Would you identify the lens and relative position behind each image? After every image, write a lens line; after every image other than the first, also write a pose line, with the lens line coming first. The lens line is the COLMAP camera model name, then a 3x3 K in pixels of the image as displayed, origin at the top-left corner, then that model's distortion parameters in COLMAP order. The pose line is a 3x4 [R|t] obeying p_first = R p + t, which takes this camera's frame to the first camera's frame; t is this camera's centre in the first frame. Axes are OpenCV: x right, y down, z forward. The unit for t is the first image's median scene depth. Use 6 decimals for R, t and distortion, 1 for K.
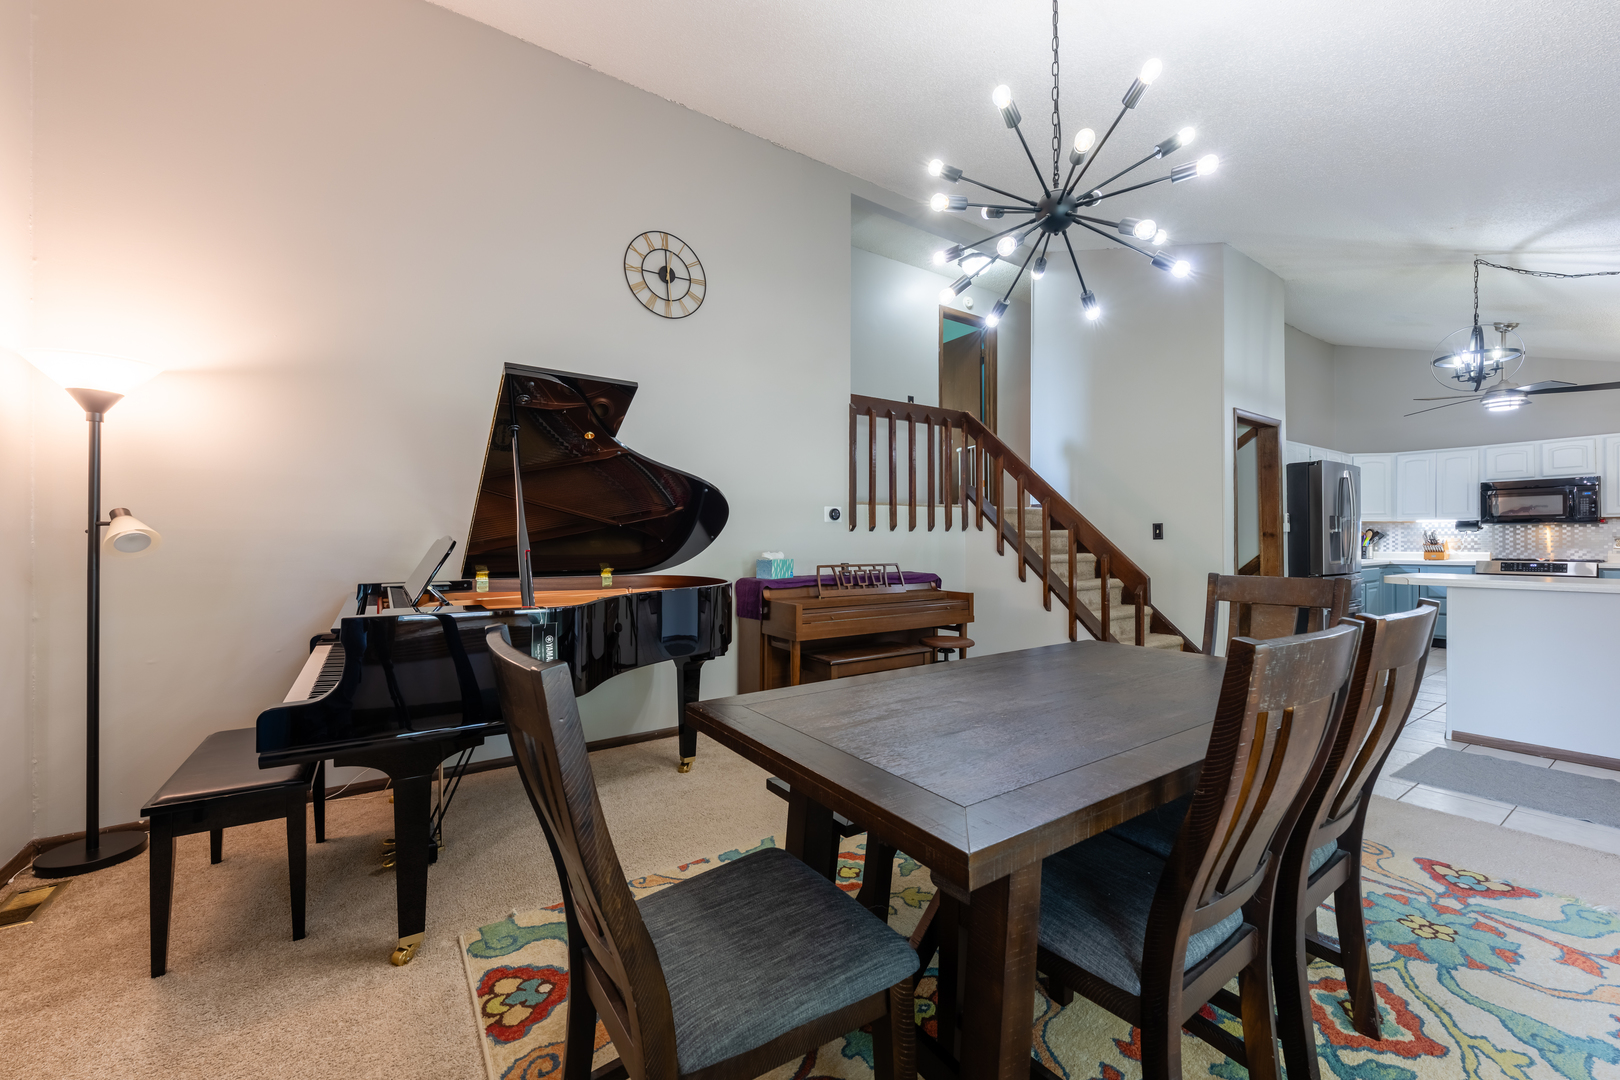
lens RADIAL K [[641.5, 0, 807.1], [0, 641.5, 542.2], [0, 0, 1]] dist [-0.000023, 0.000392]
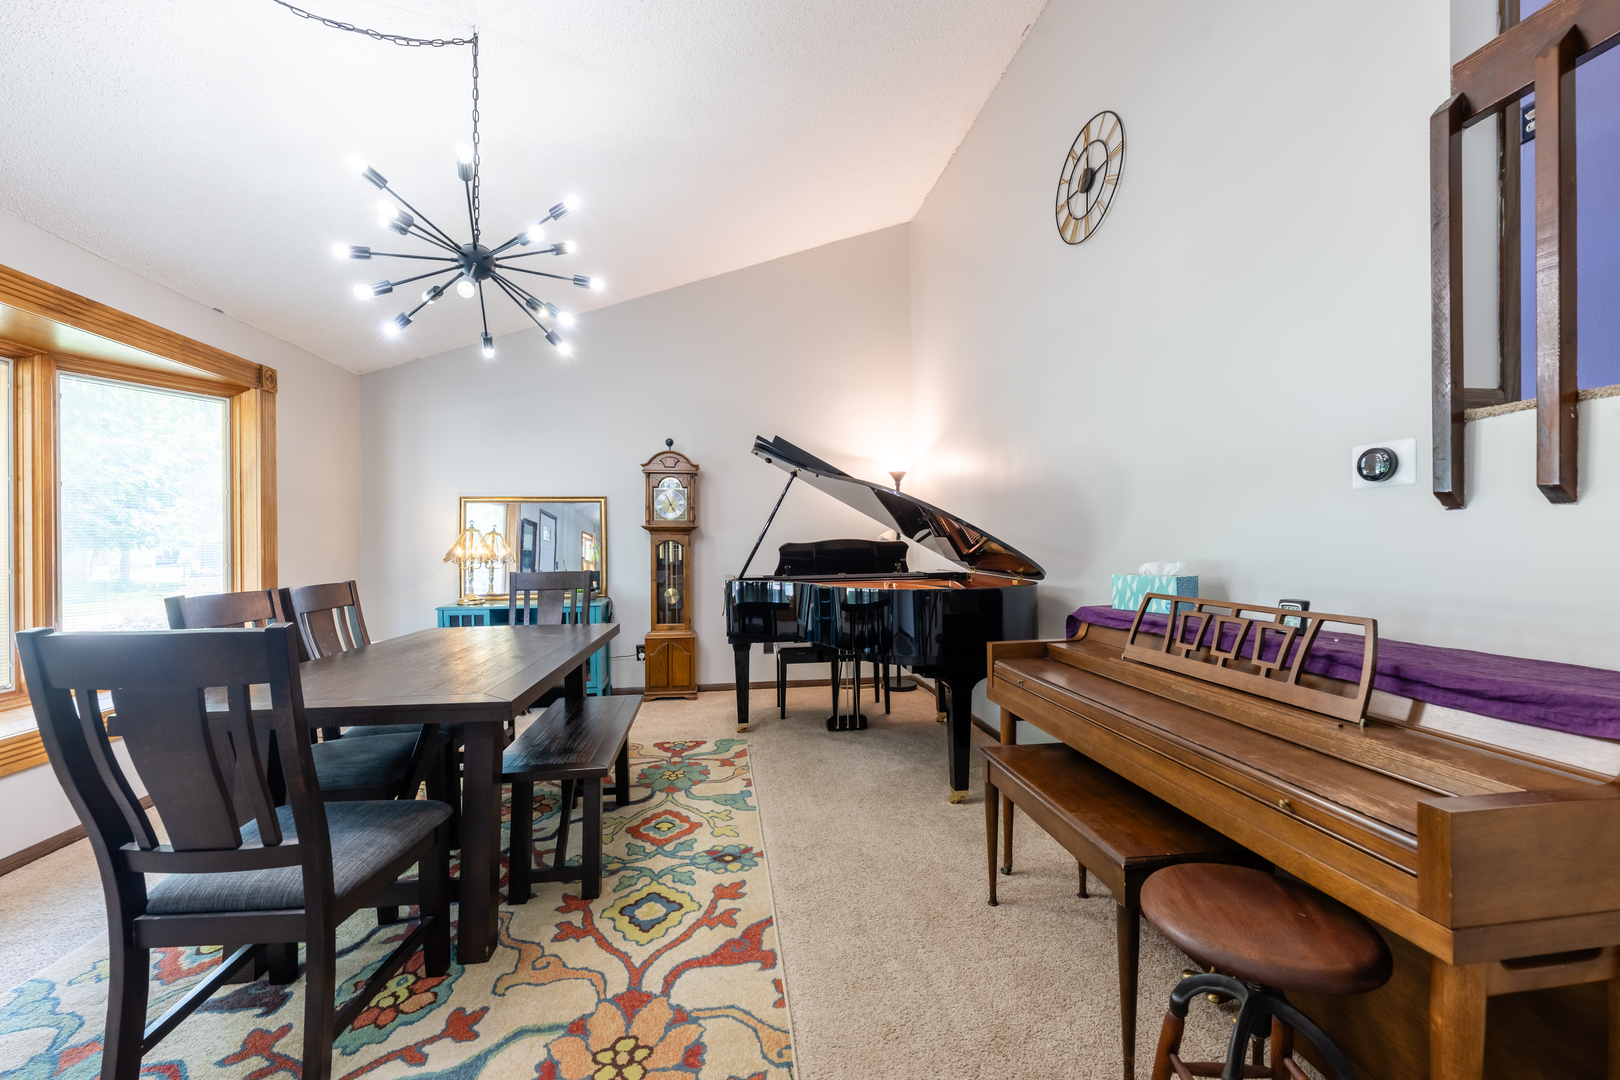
lens RADIAL K [[641.5, 0, 807.1], [0, 641.5, 542.2], [0, 0, 1]] dist [-0.000023, 0.000392]
pose [[-0.444930, 0.007985, -0.895530, 0.361607], [0.009326, 0.999947, 0.004283, -0.003809], [0.895517, -0.006446, -0.444981, 0.637359]]
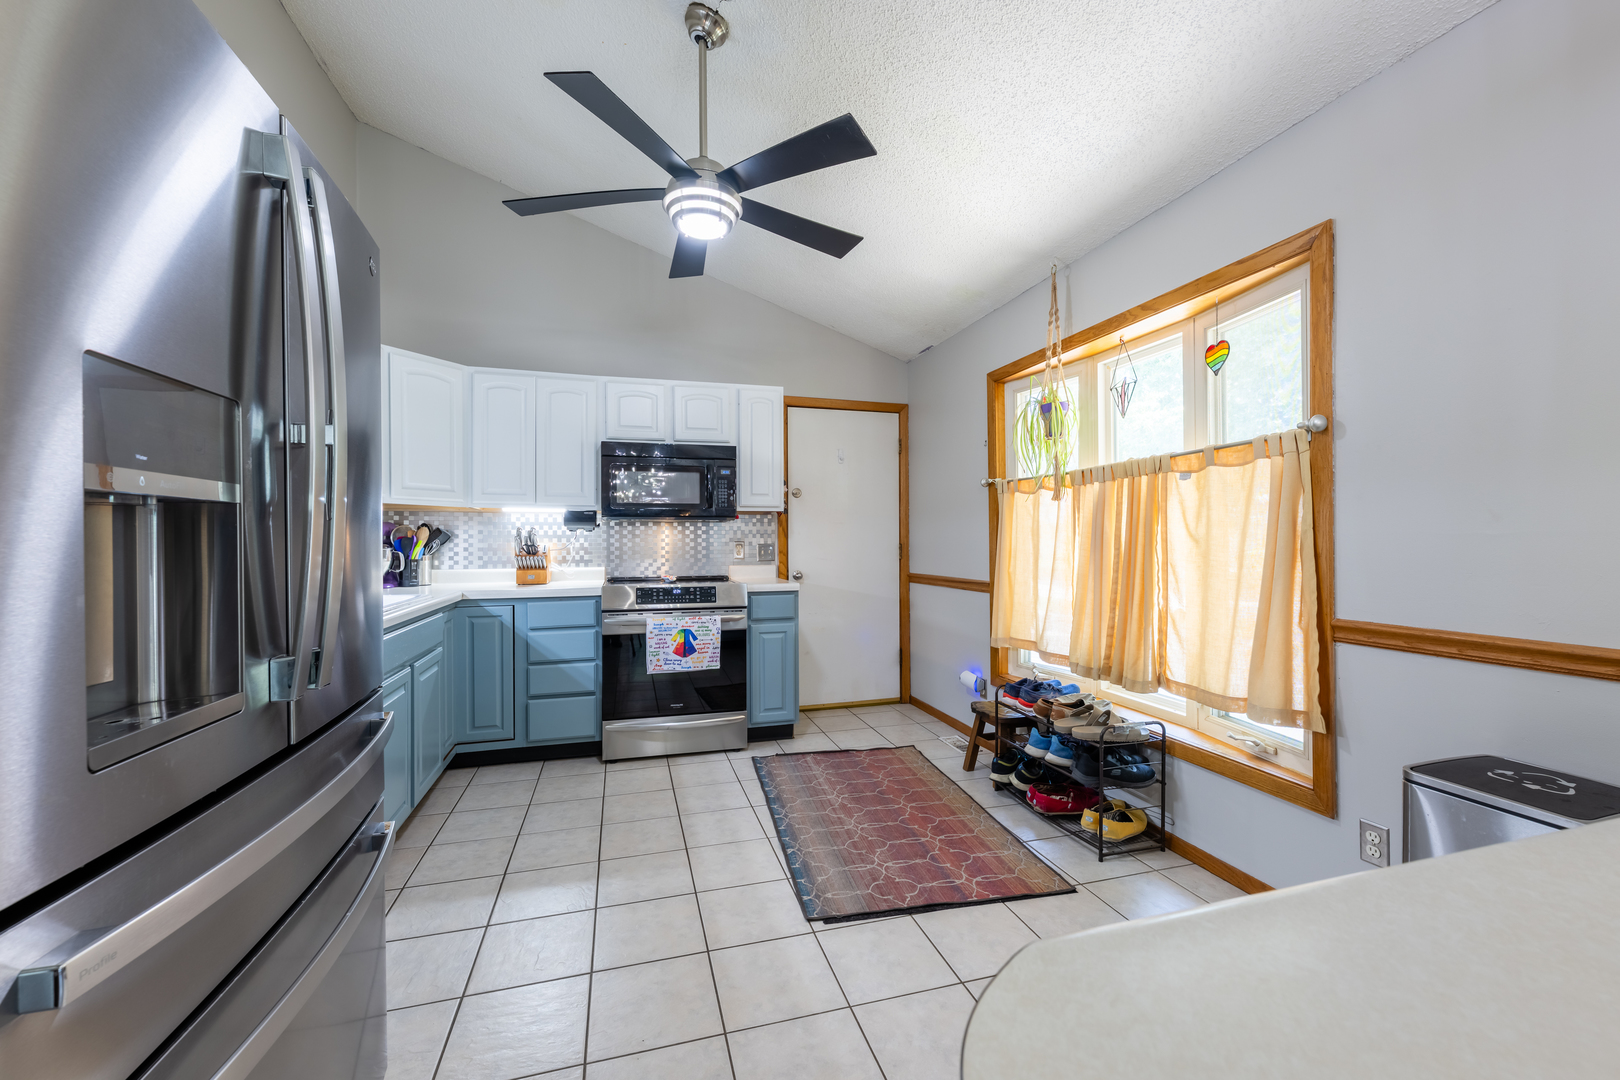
lens RADIAL K [[641.5, 0, 807.1], [0, 641.5, 542.2], [0, 0, 1]] dist [-0.000023, 0.000392]
pose [[0.315051, 0.002374, 0.949072, 0.624143], [0.001597, 0.999994, -0.003032, -0.005371], [-0.949073, 0.002471, 0.315046, 0.703881]]
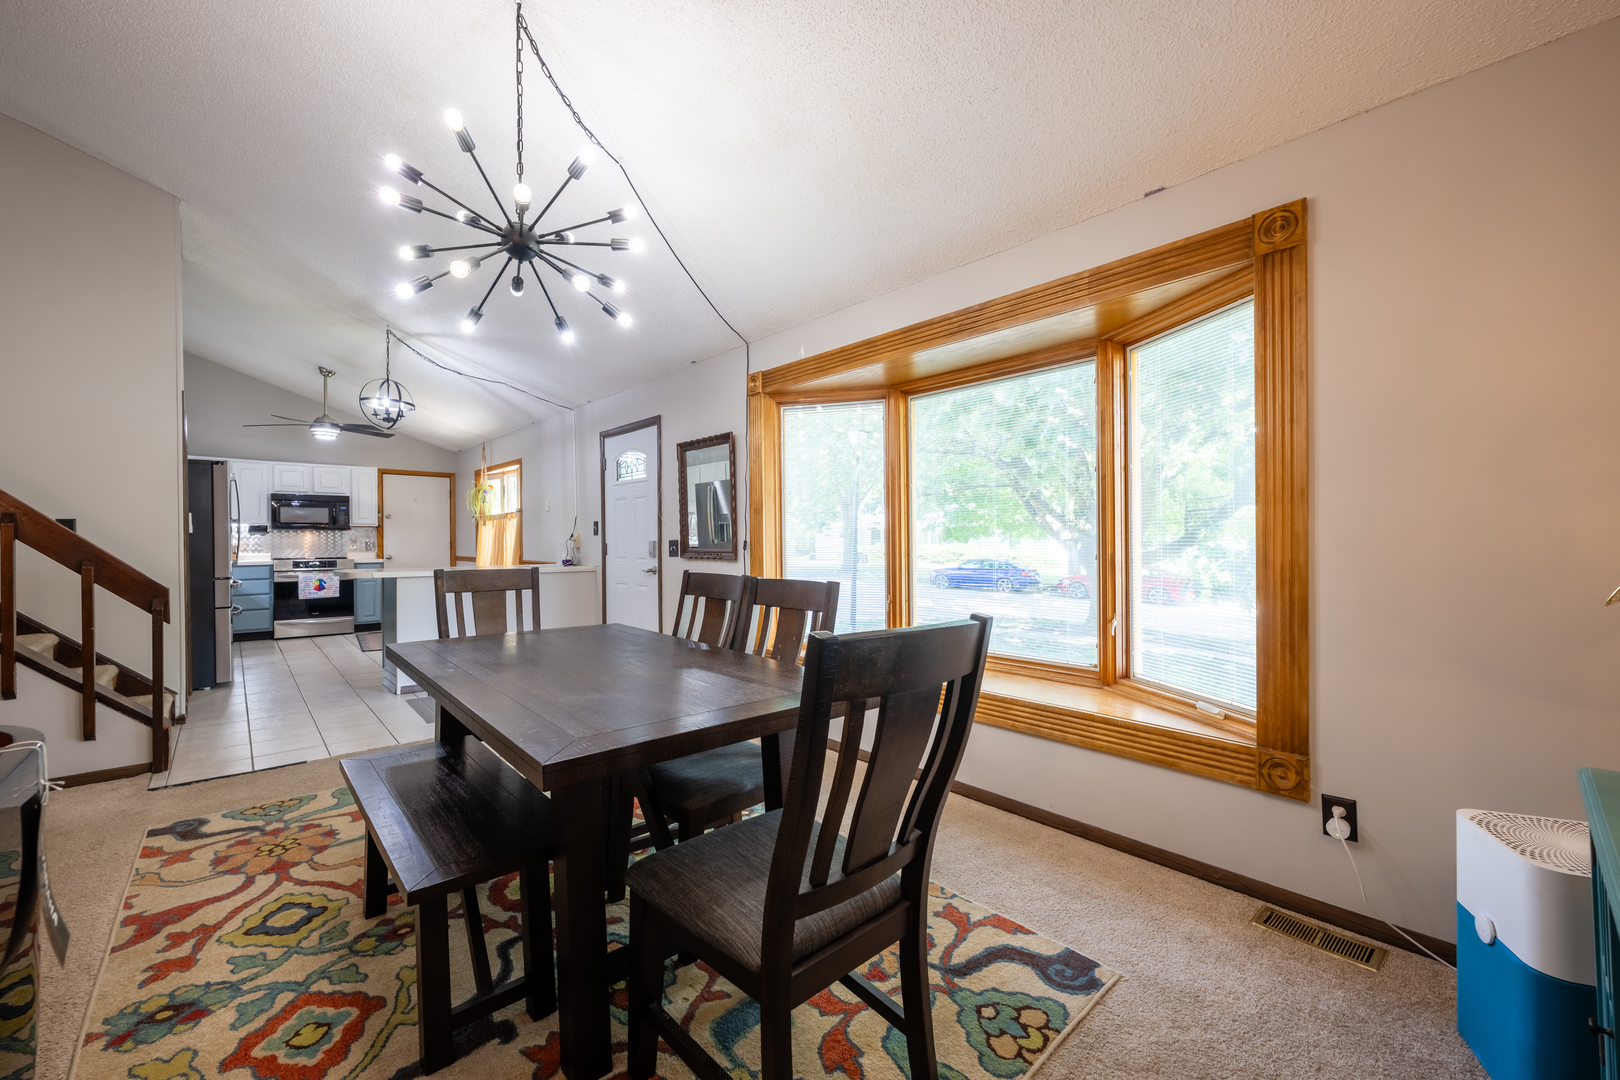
lens RADIAL K [[641.5, 0, 807.1], [0, 641.5, 542.2], [0, 0, 1]] dist [-0.000023, 0.000392]
pose [[-0.132603, 0.001985, 0.991167, -0.240267], [0.004257, 0.999990, -0.001433, 0.001464], [-0.991160, 0.004029, -0.132610, 0.207549]]
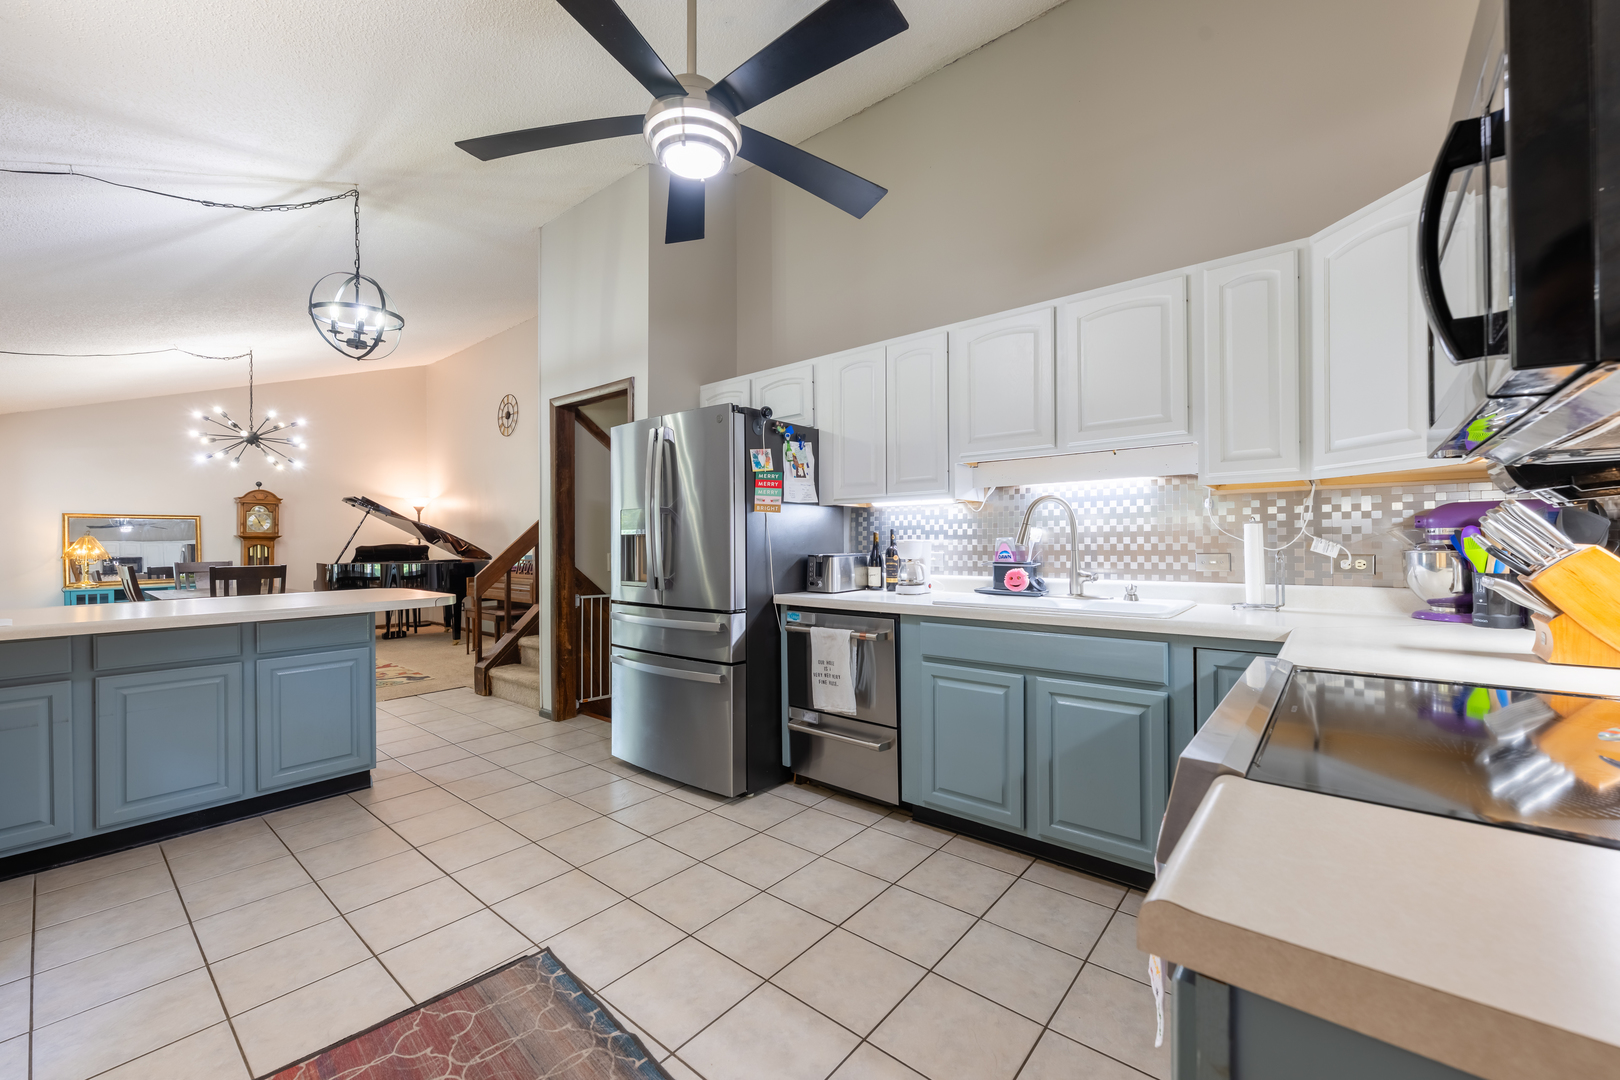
lens RADIAL K [[641.5, 0, 807.1], [0, 641.5, 542.2], [0, 0, 1]] dist [-0.000023, 0.000392]
pose [[0.269170, 0.003788, -0.963085, 1.241005], [0.005549, 0.999970, 0.005484, -0.009737], [0.963077, -0.006820, 0.269140, 0.840824]]
